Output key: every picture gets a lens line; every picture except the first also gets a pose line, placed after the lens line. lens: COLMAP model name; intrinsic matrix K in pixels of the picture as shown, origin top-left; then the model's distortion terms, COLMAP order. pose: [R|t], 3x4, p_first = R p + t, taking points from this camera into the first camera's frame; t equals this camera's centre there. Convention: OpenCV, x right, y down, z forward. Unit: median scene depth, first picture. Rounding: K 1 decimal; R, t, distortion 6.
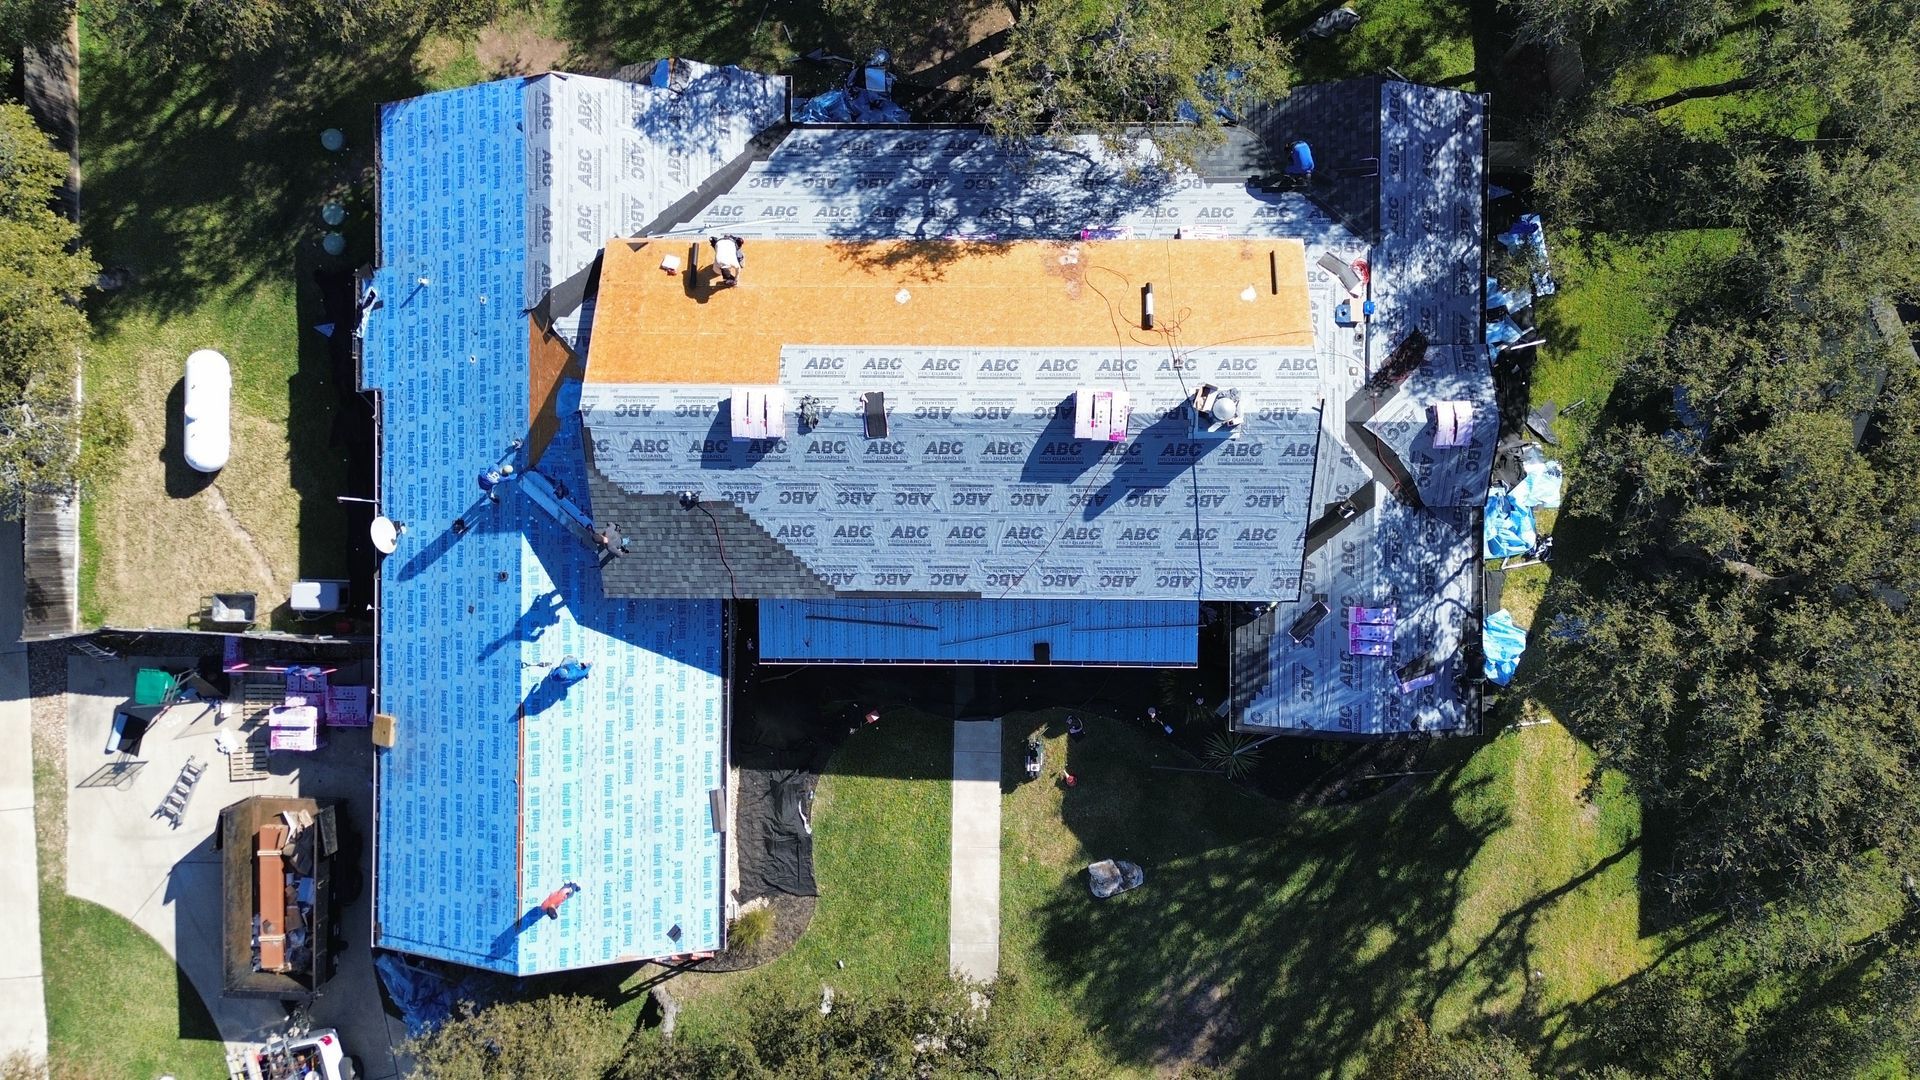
lens RADIAL K [[1364.1, 0, 951.5], [0, 1364.1, 533.5], [0, 0, 1]] dist [0.080993, -0.067788]
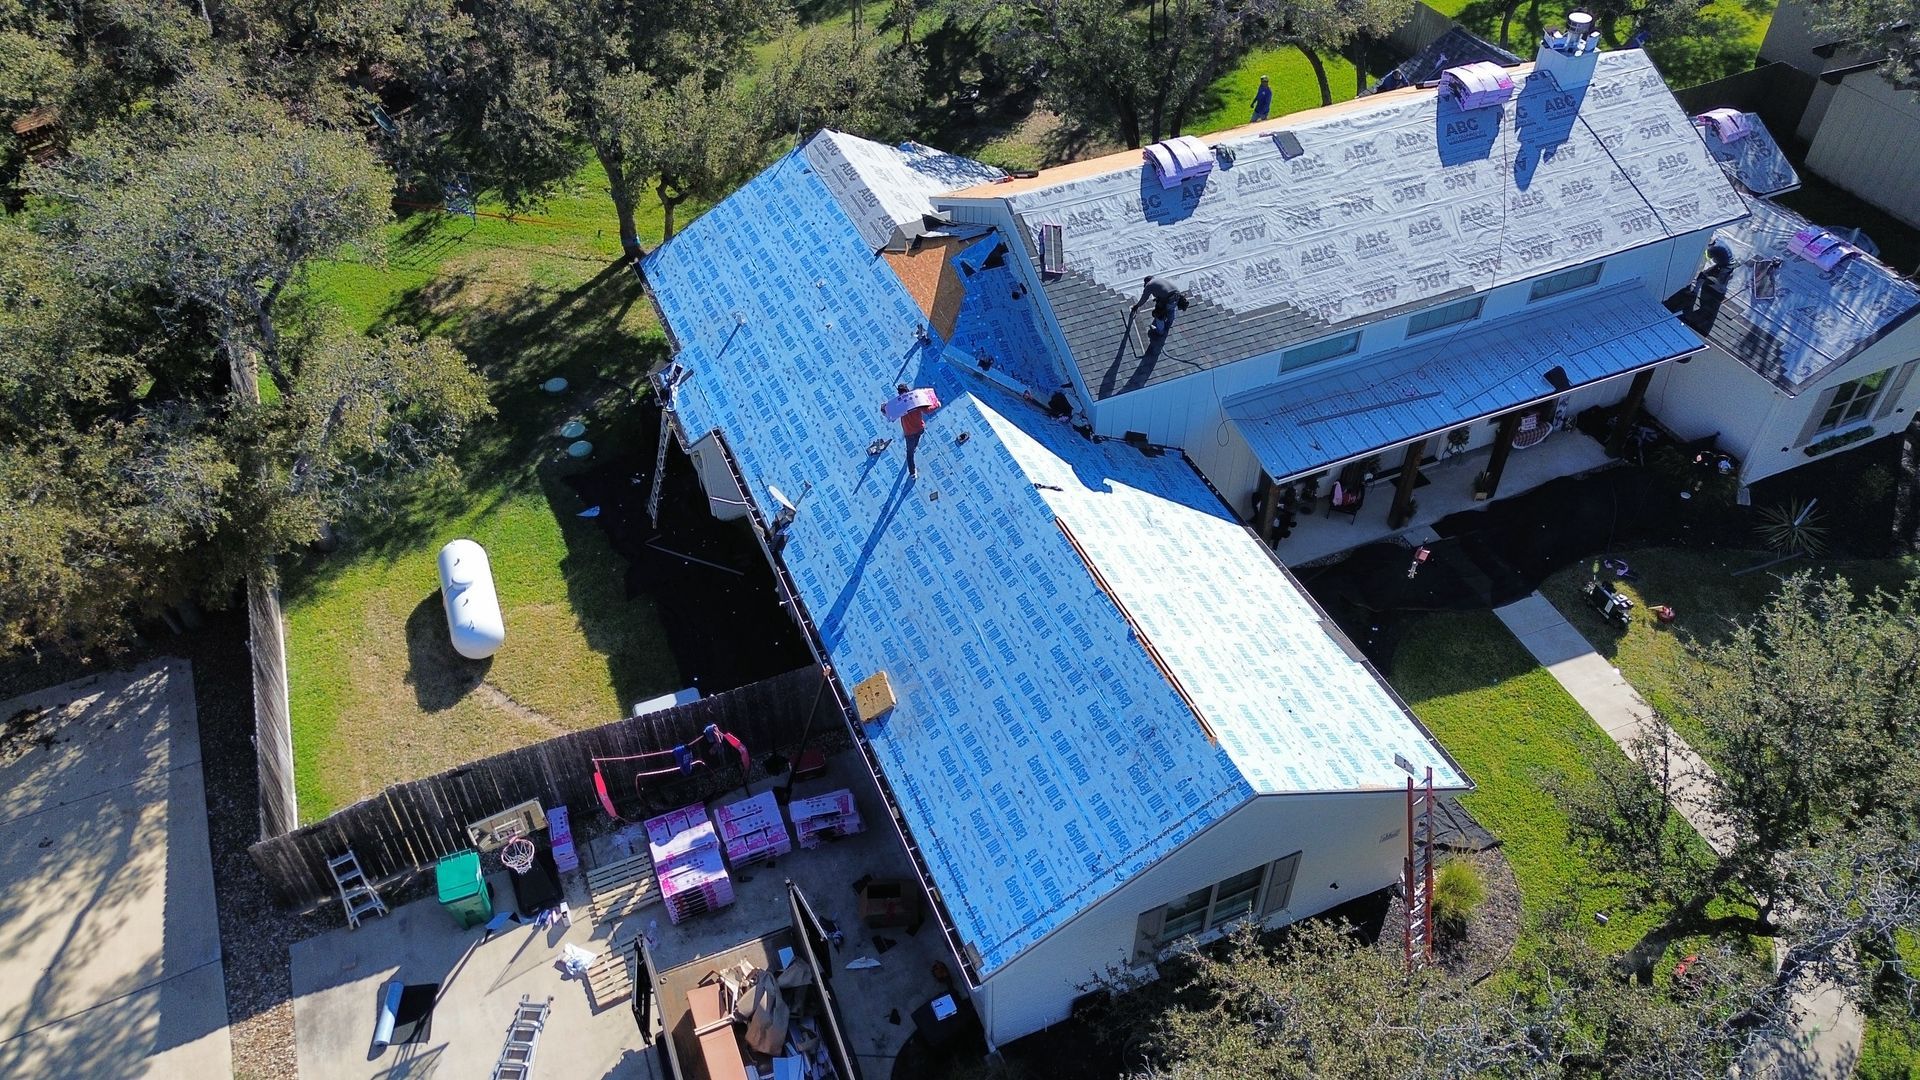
lens RADIAL K [[1364.1, 0, 951.5], [0, 1364.1, 533.5], [0, 0, 1]] dist [0.080993, -0.067788]
pose [[0.918030, -0.256733, 0.302172, -0.505737], [0.396359, 0.615233, -0.681460, 0.521087], [-0.010953, 0.745370, 0.666561, 0.444263]]
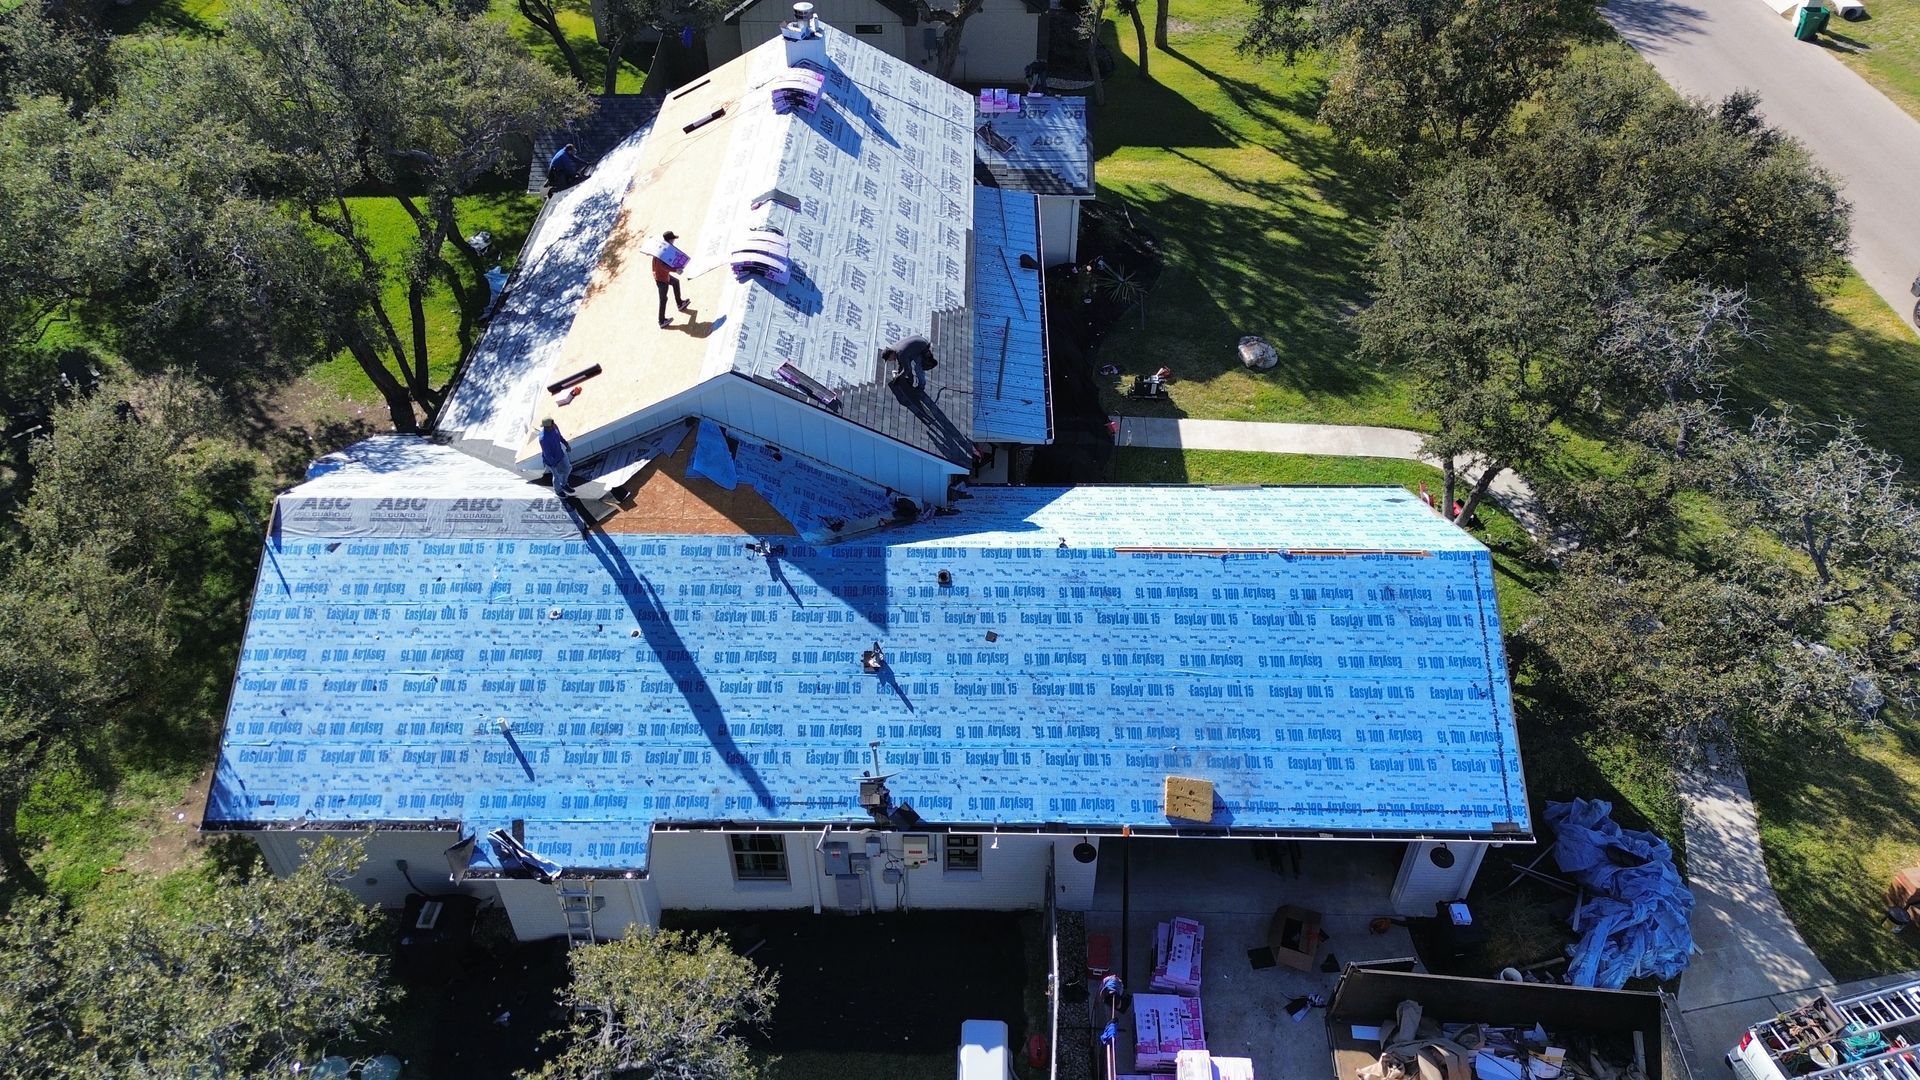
lens RADIAL K [[1363.6, 0, 960.0], [0, 1363.6, 540.0], [0, 0, 1]] dist [0.082636, -0.247159]
pose [[0.008011, -0.640029, 0.768309, -0.746198], [0.999851, -0.006616, -0.015936, 0.044459], [0.015283, 0.768322, 0.639881, 0.455208]]
